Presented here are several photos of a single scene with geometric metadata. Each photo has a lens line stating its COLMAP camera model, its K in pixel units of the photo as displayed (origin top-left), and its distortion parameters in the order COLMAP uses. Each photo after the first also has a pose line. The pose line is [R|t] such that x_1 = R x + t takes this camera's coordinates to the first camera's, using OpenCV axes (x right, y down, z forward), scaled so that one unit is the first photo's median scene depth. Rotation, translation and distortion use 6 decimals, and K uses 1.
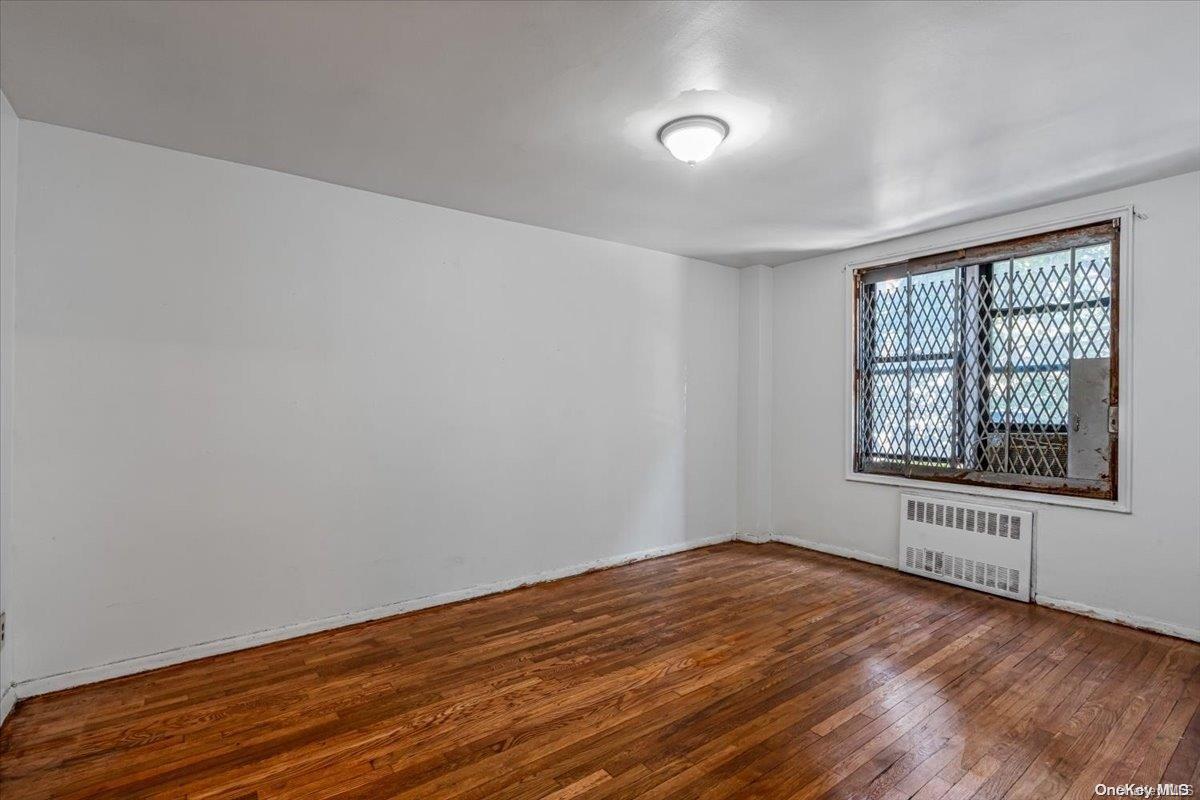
lens RADIAL K [[549.9, 0, 598.4], [0, 549.9, 398.7], [0, 0, 1]] dist [-0.000235, 0.000362]
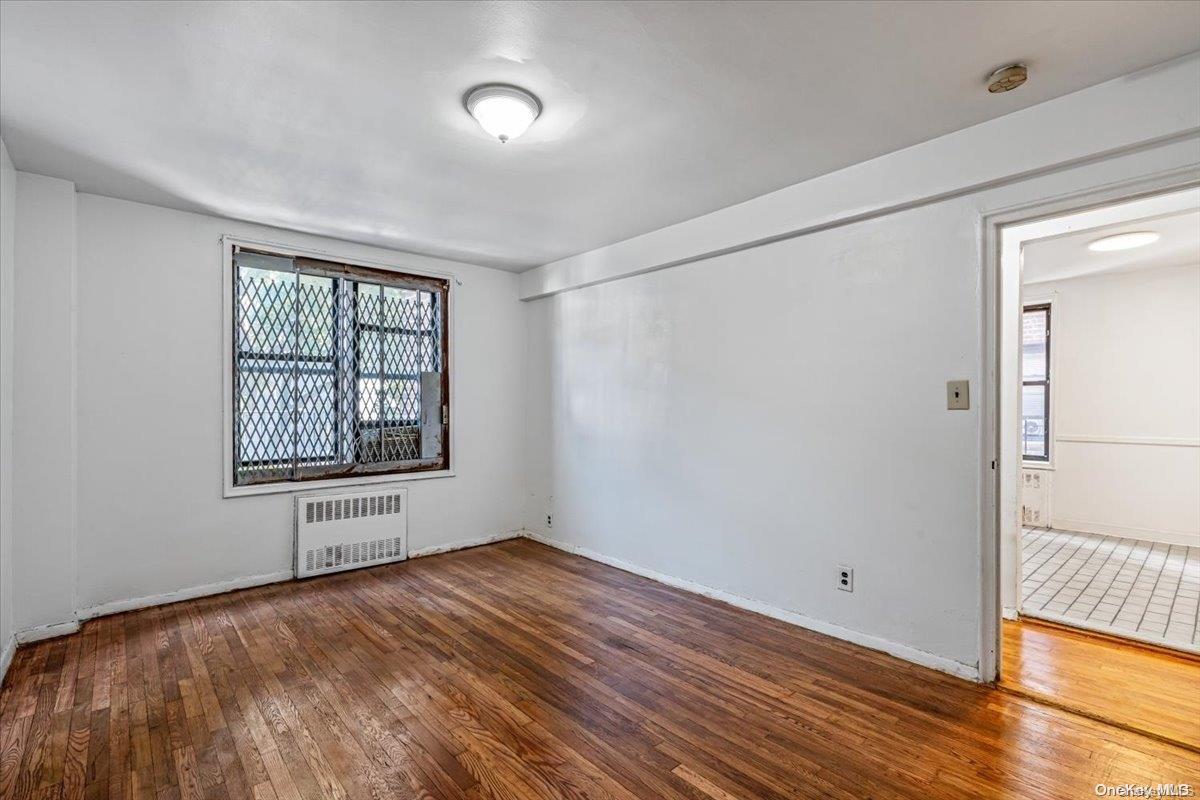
lens RADIAL K [[549.9, 0, 598.4], [0, 549.9, 398.7], [0, 0, 1]] dist [-0.000235, 0.000362]
pose [[-0.073990, 0.006758, 0.997236, -0.478481], [-0.005425, 0.999960, -0.007179, 0.002927], [-0.997244, -0.005941, -0.073950, 0.589064]]
